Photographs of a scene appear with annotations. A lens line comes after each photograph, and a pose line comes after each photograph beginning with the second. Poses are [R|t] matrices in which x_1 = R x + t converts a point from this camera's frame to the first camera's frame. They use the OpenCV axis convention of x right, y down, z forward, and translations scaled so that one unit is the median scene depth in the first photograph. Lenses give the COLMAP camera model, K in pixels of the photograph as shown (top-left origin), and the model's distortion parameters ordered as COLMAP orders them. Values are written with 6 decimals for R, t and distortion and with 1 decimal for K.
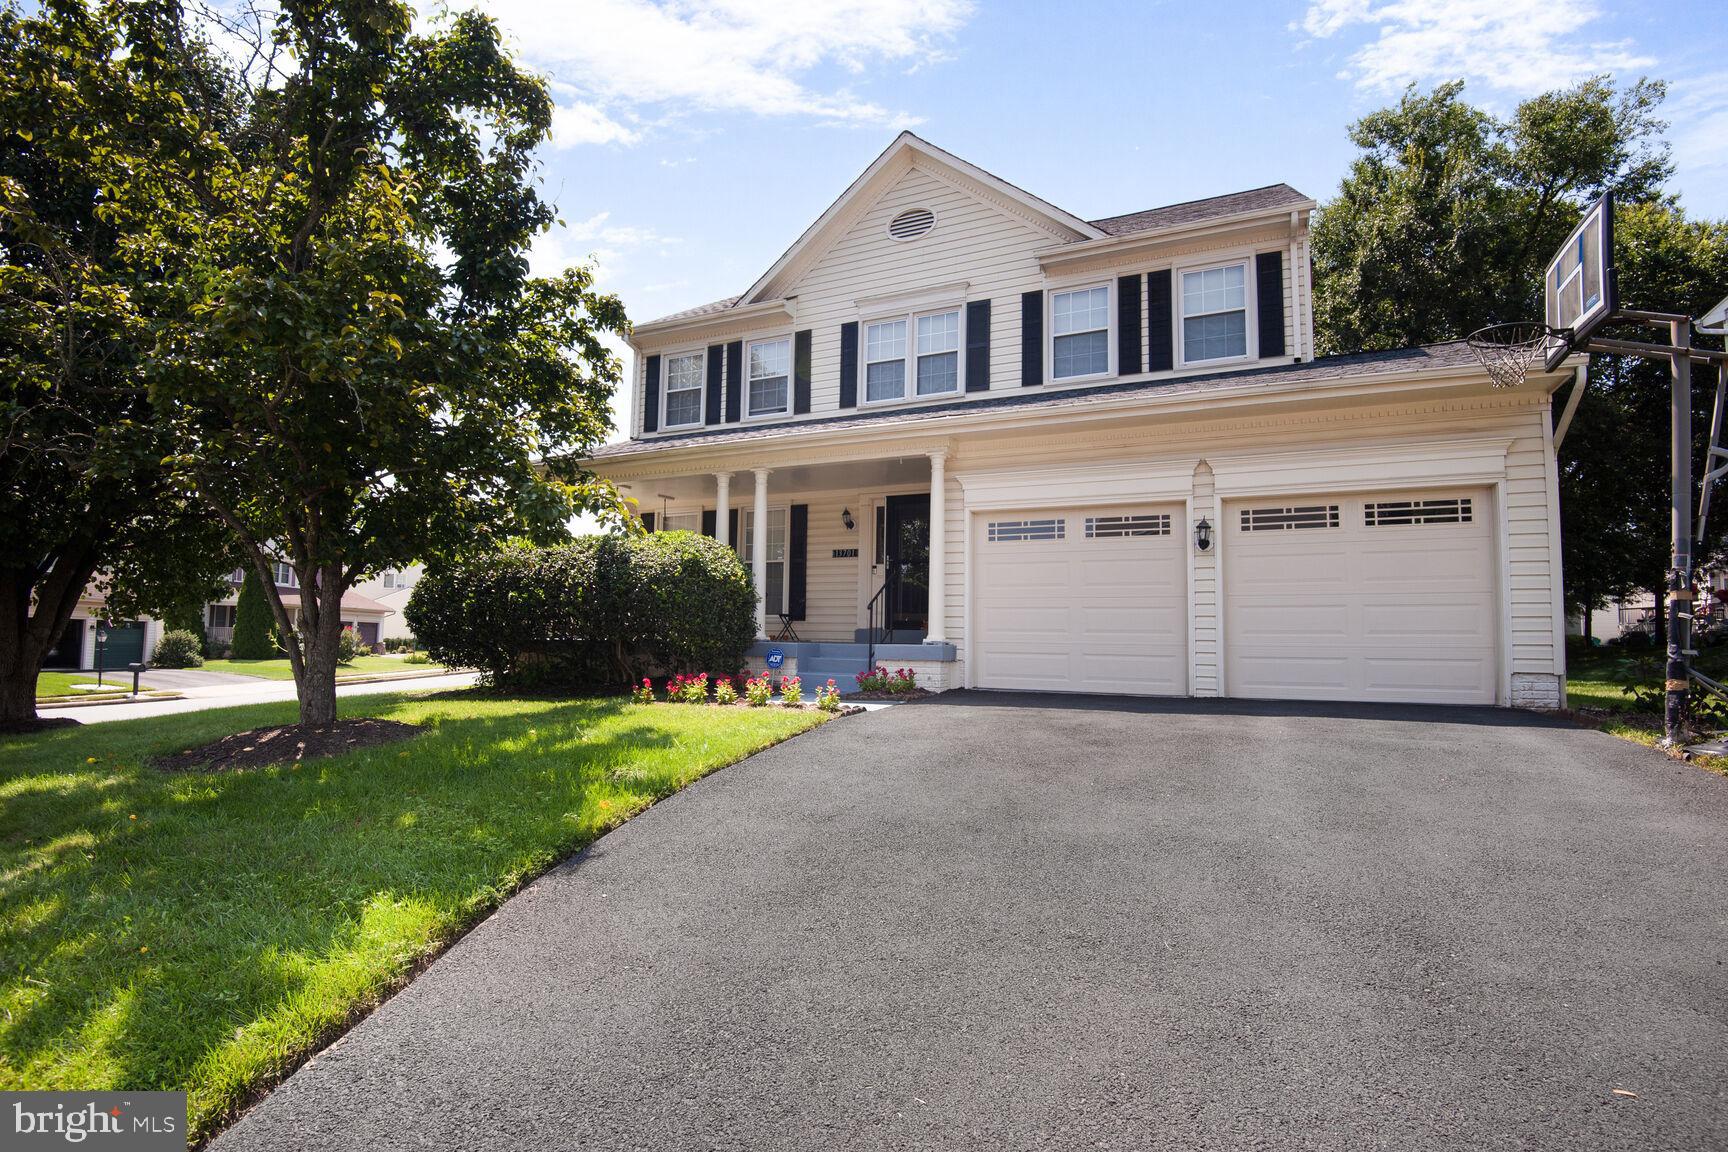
lens RADIAL K [[797.5, 0, 868.5], [0, 797.5, 571.3], [0, 0, 1]] dist [-0.020865, -0.000737]
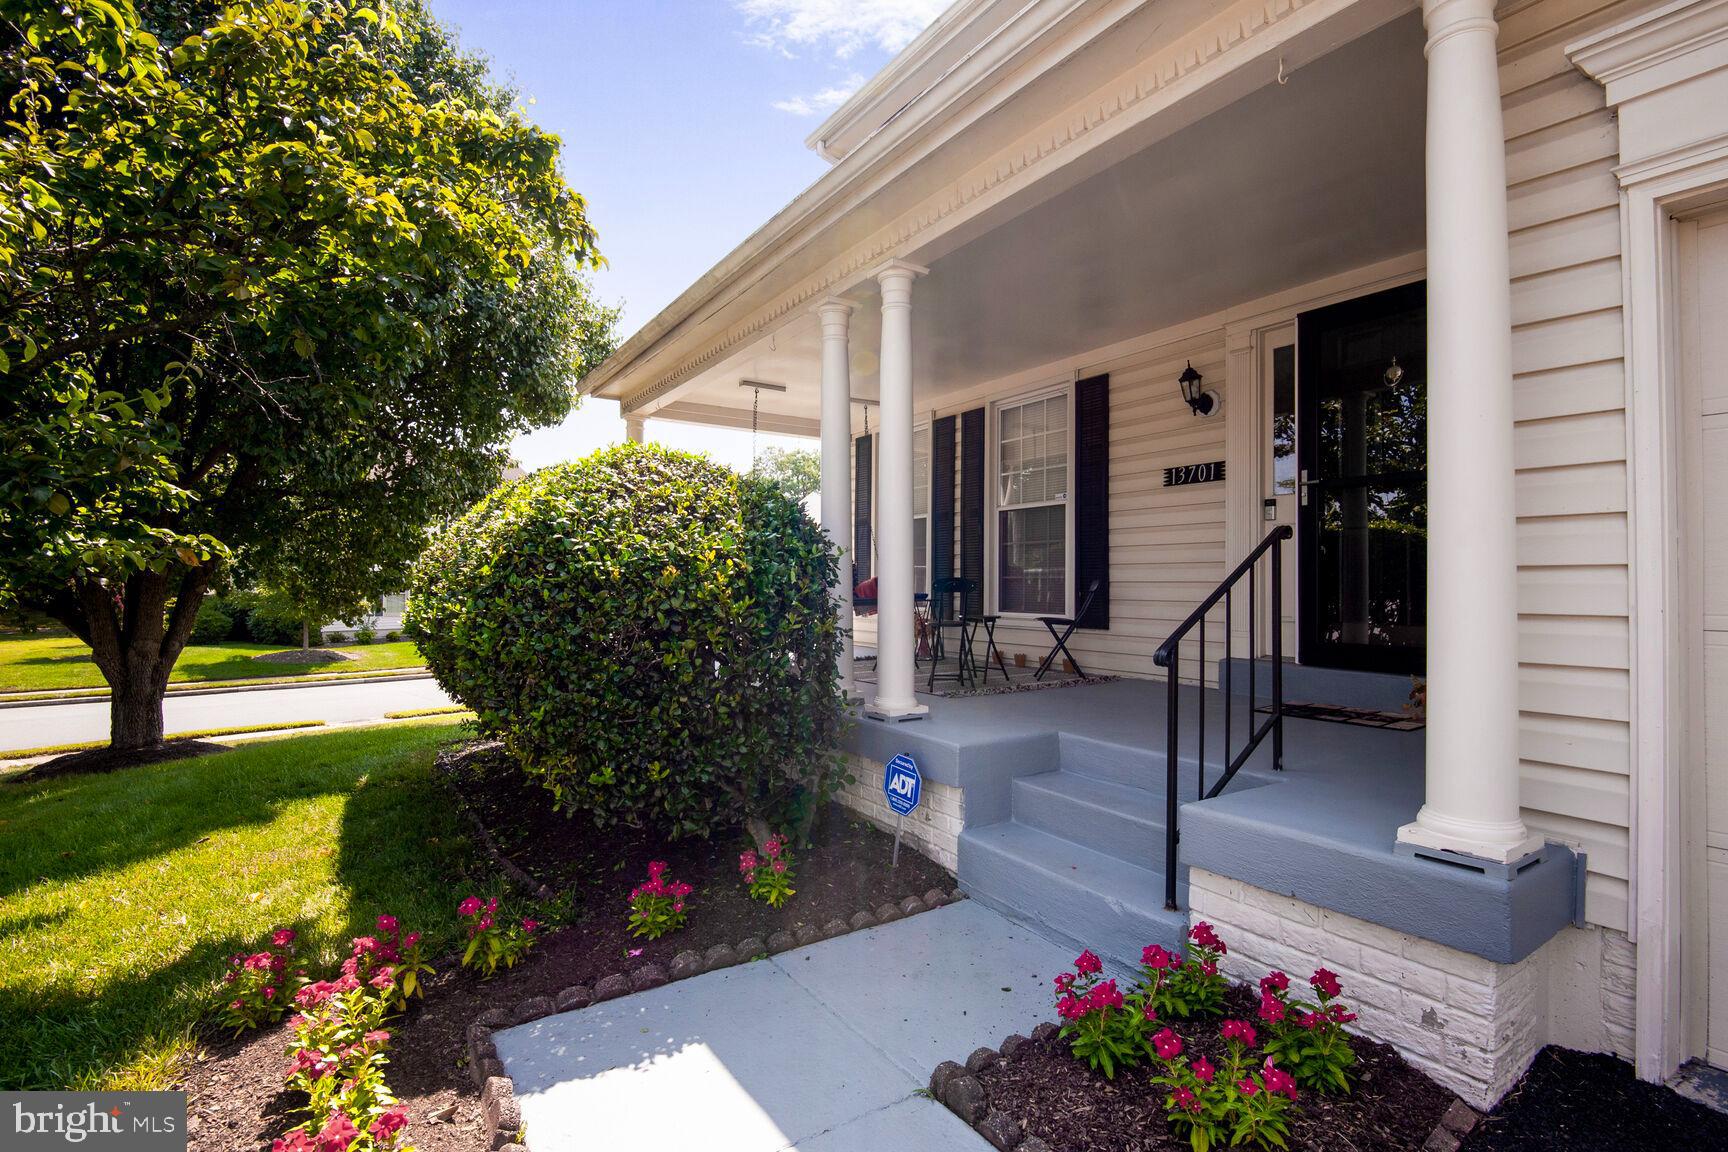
lens RADIAL K [[797.5, 0, 861.6], [0, 797.5, 577.1], [0, 0, 1]] dist [-0.020865, -0.000737]
pose [[0.846473, -0.014562, -0.532233, 0.043435], [0.054021, 0.996816, 0.058643, -0.002432], [0.529684, -0.078392, 0.844565, 0.536122]]
